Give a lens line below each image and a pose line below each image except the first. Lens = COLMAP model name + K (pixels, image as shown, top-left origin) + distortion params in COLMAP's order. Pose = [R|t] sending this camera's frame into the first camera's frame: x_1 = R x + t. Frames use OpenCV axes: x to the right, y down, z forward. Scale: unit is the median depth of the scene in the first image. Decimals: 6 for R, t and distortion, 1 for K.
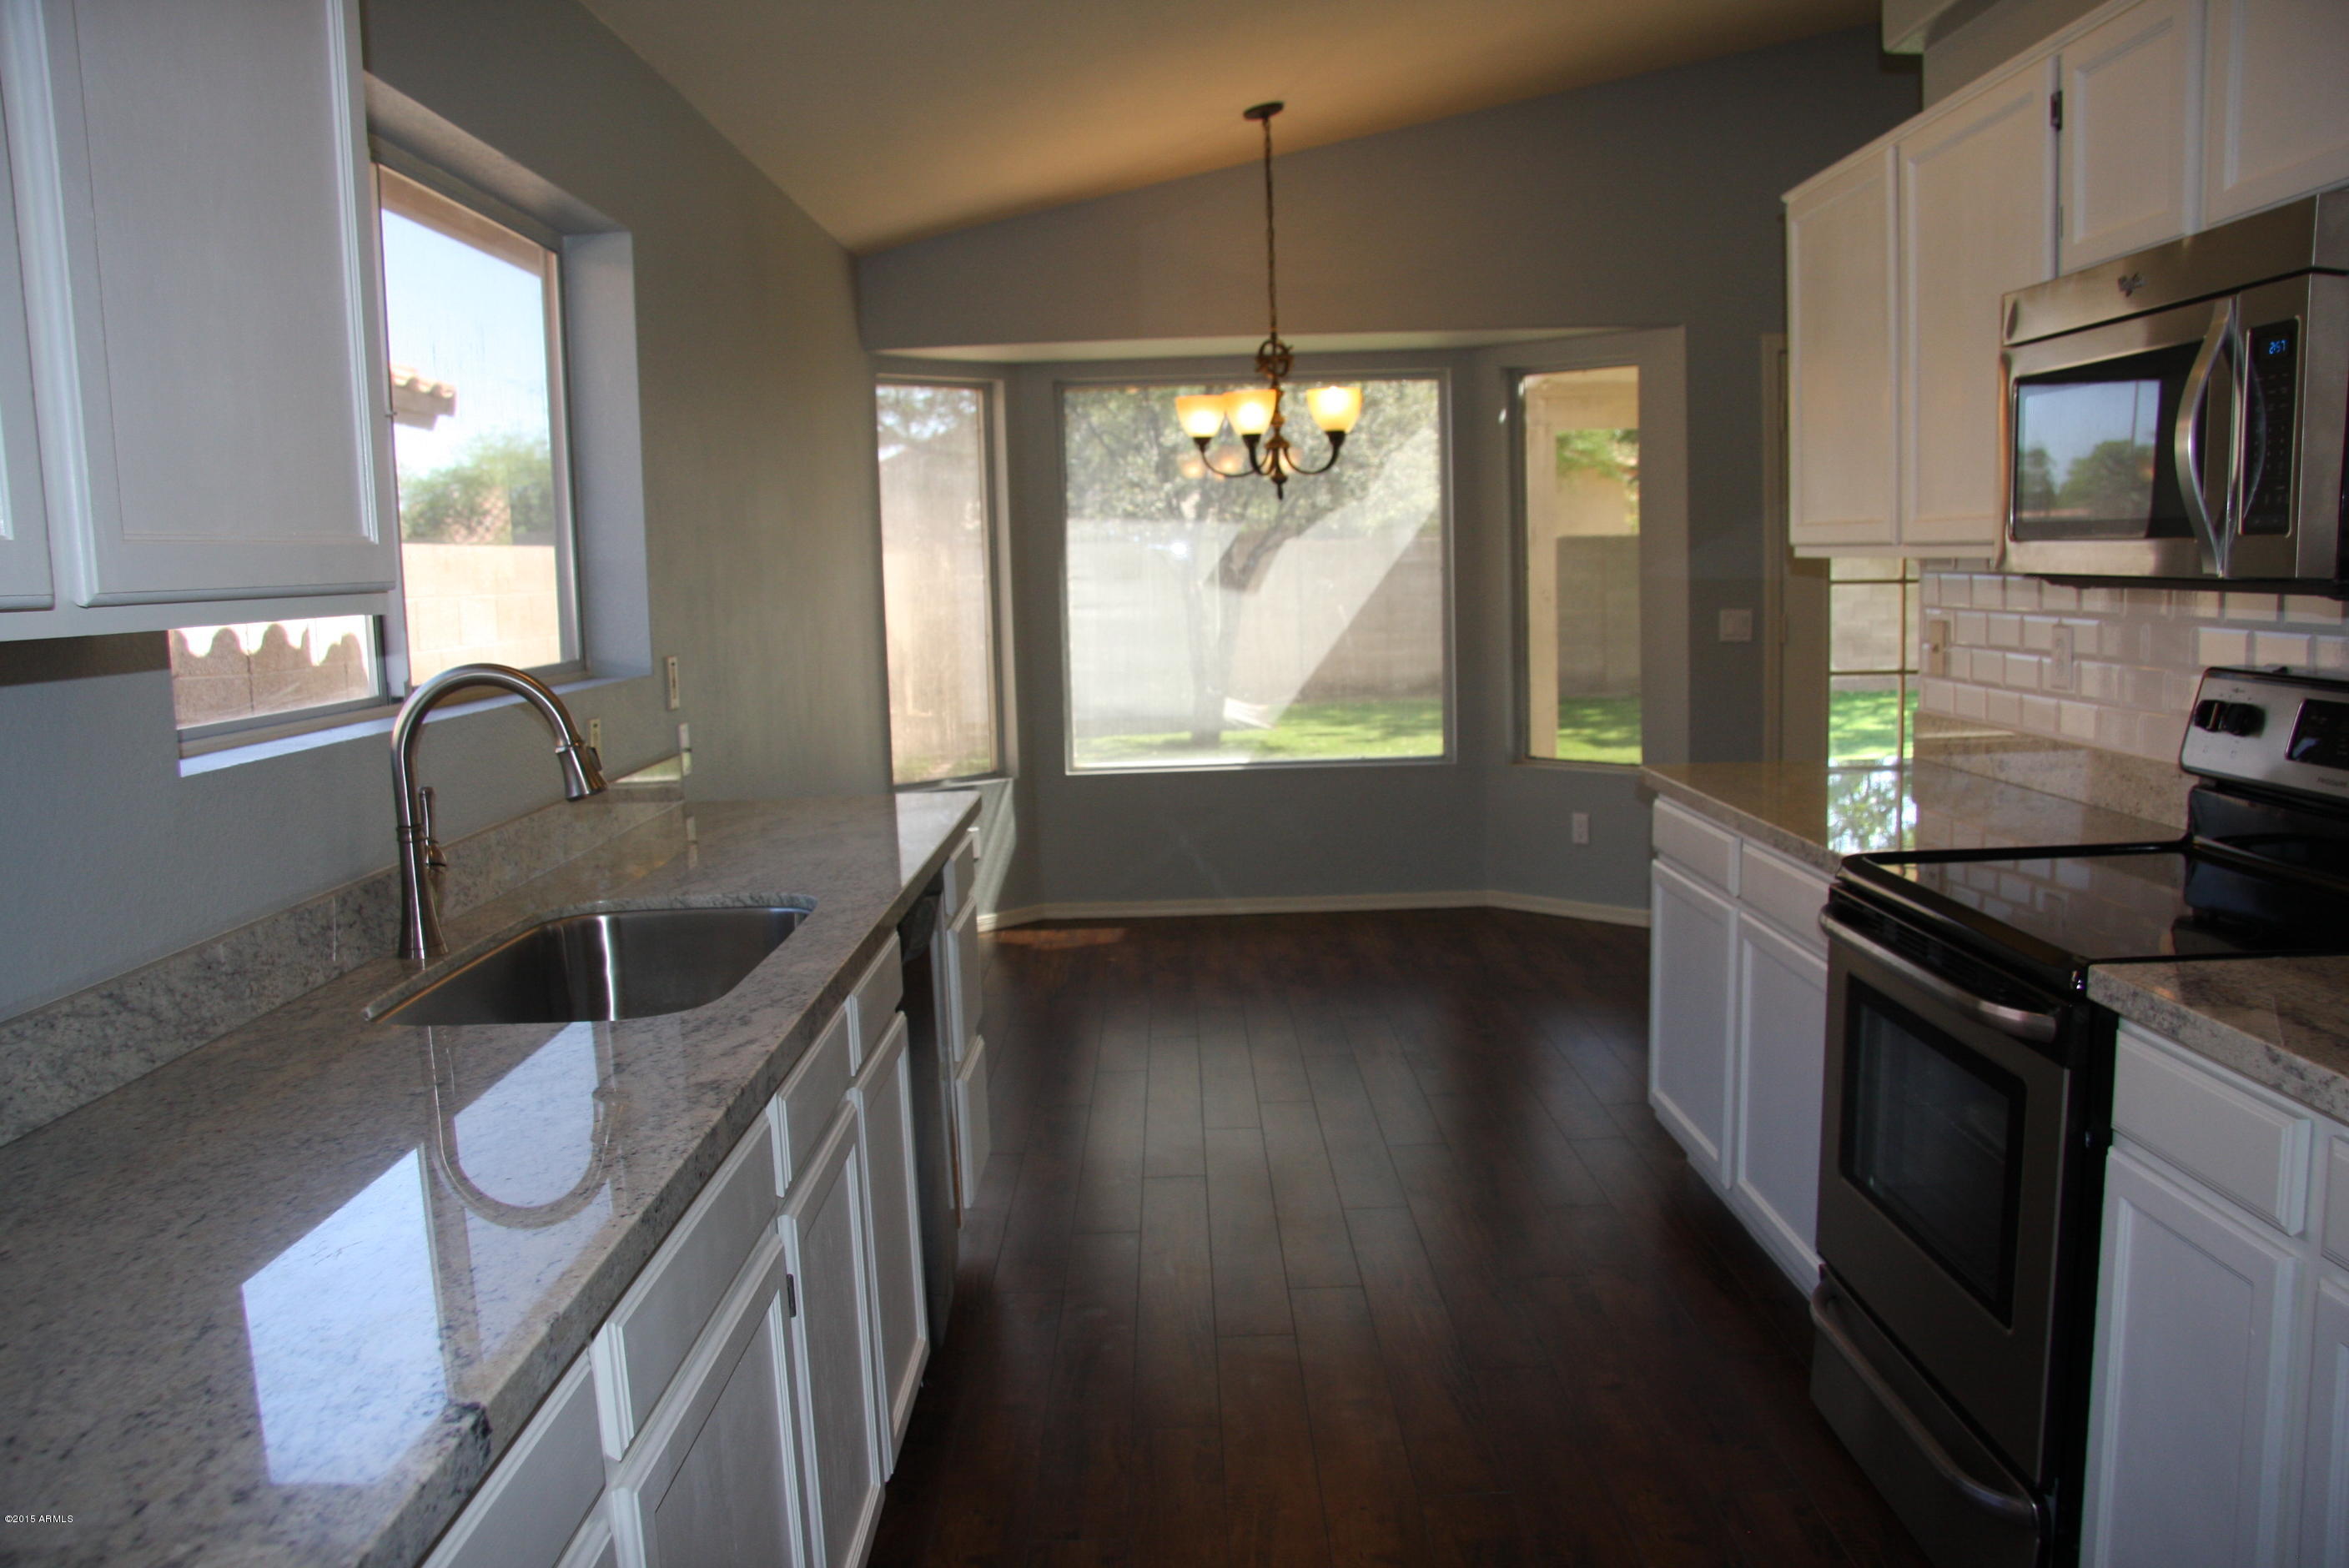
lens RADIAL K [[1963.7, 0, 1174.5], [0, 1963.7, 784.0], [0, 0, 1]] dist [-0.001969, -0.000534]
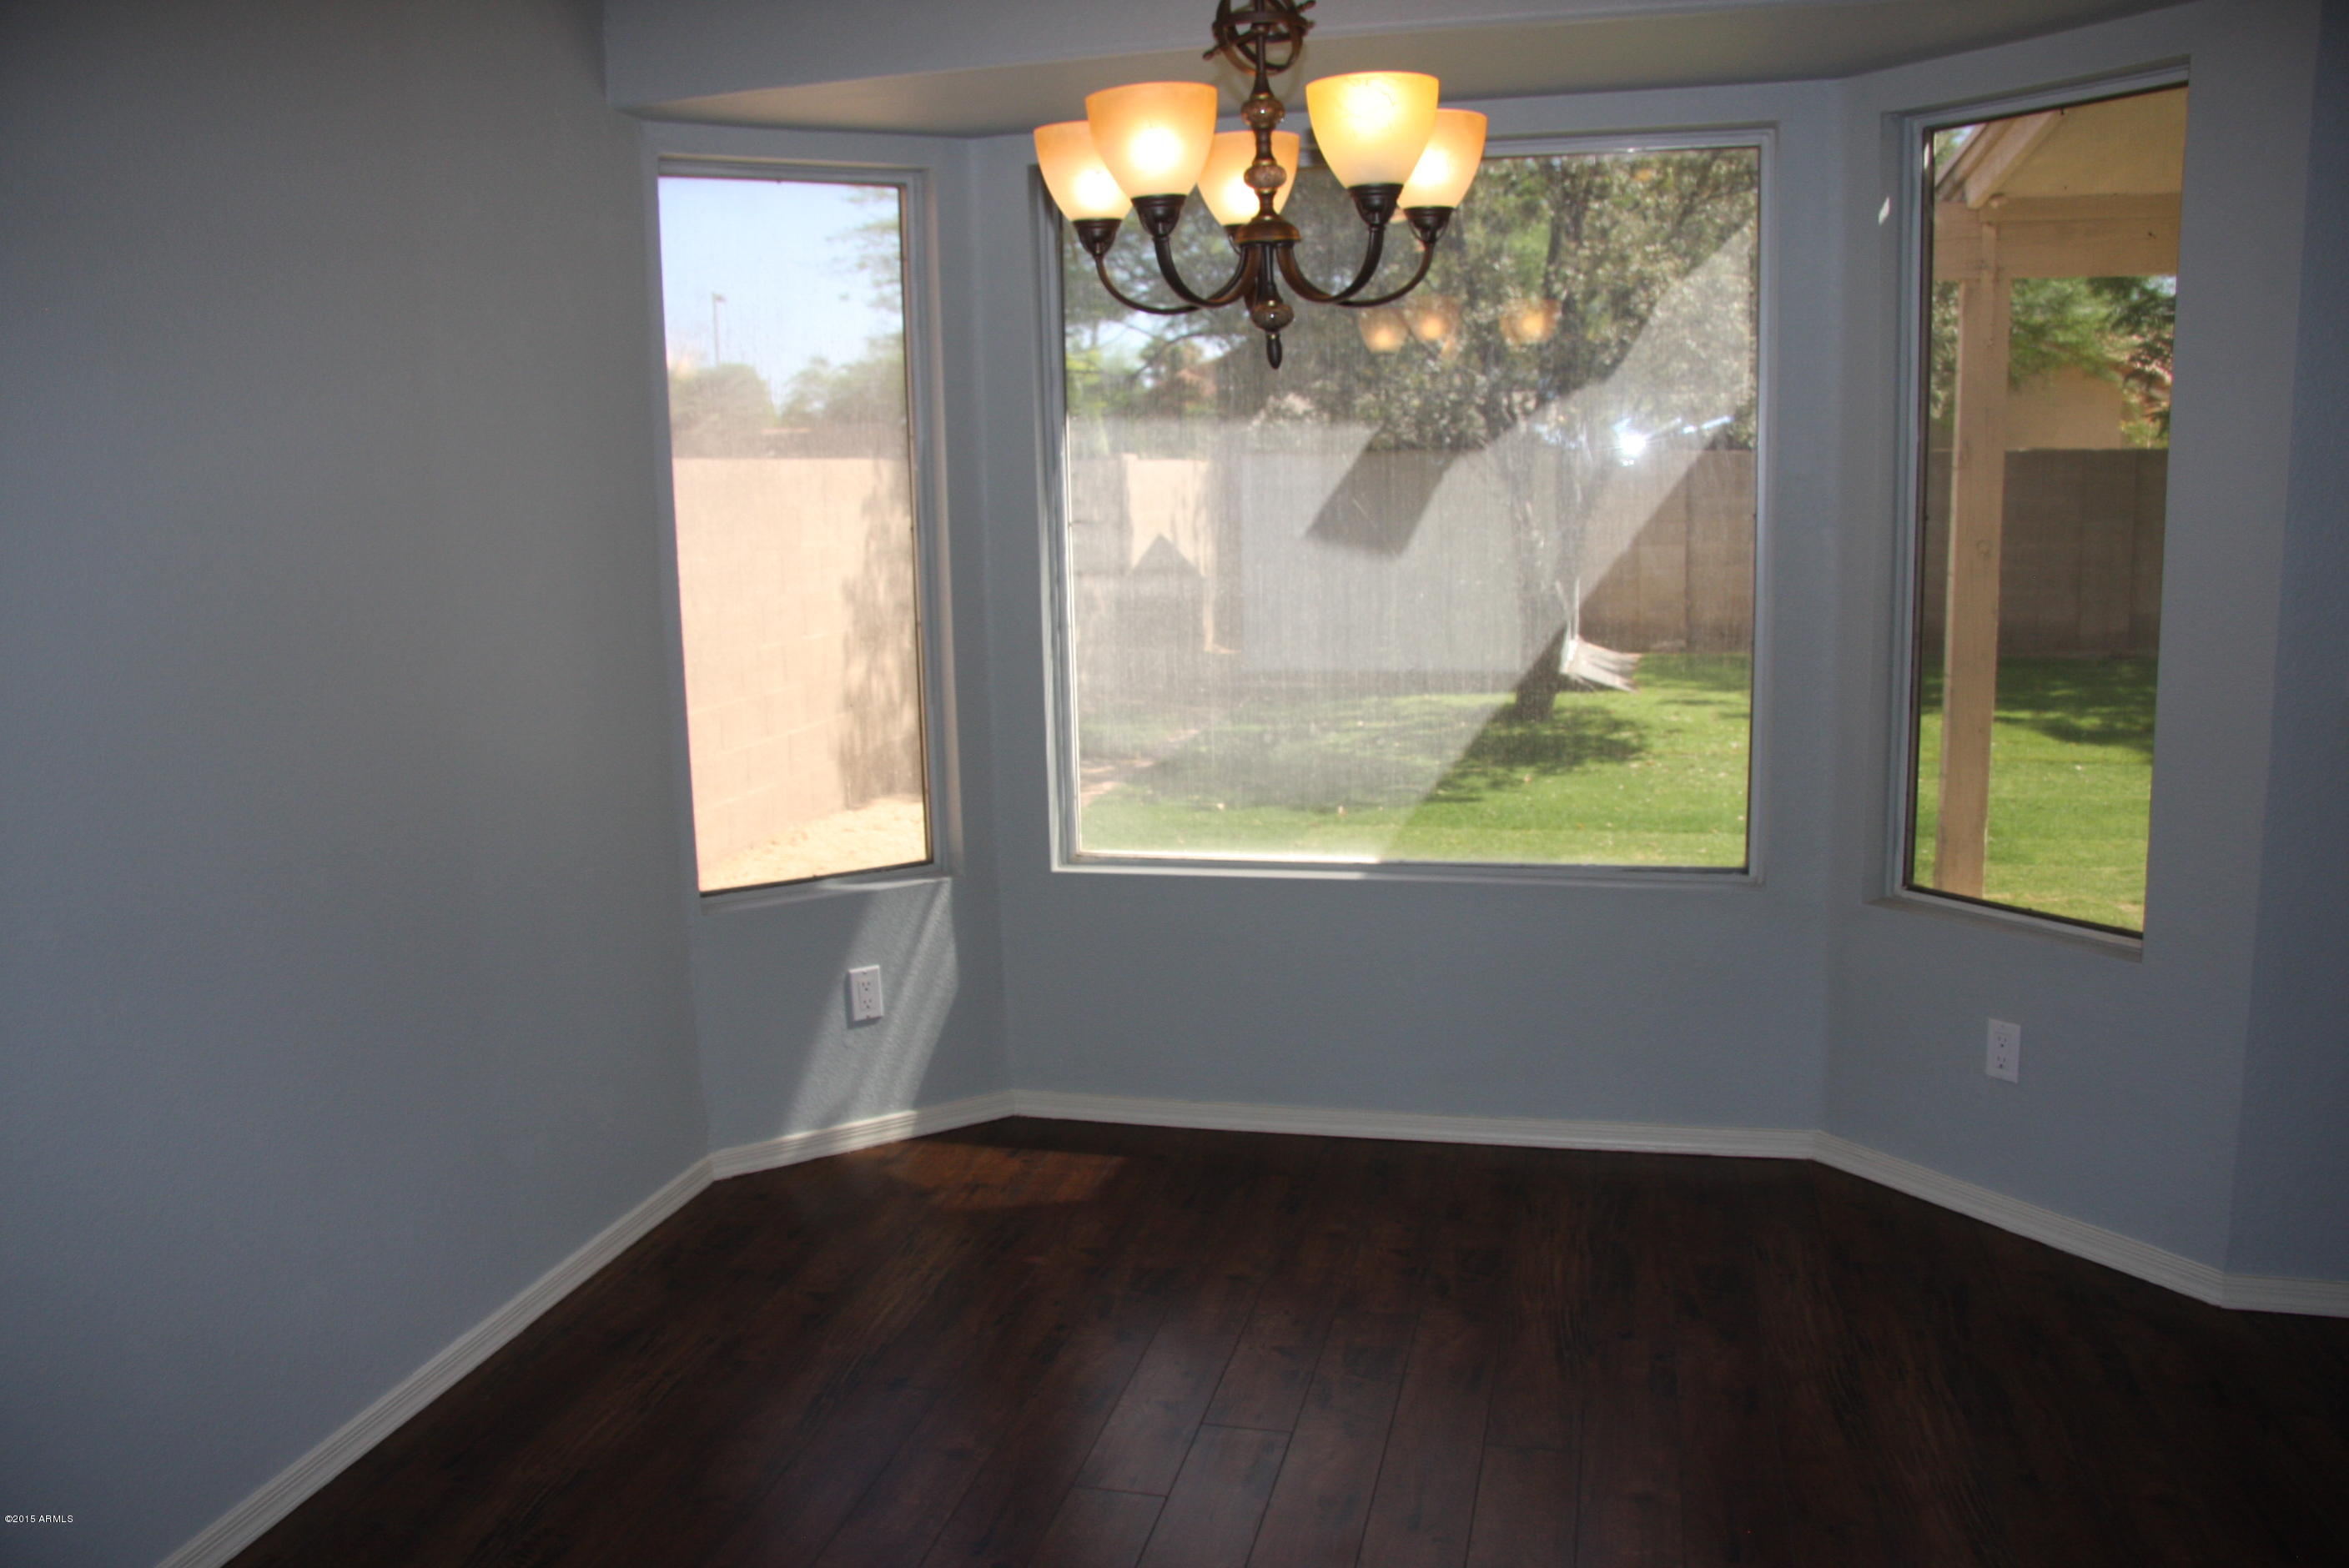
lens RADIAL K [[1910.2, 0, 1174.5], [0, 1910.2, 784.0], [0, 0, 1]] dist [-0.057429, 0.002600]
pose [[0.973182, 0.042849, -0.226009, 0.104370], [-0.031221, 0.998010, 0.054778, -0.061934], [0.227907, -0.046253, 0.972584, 0.476366]]
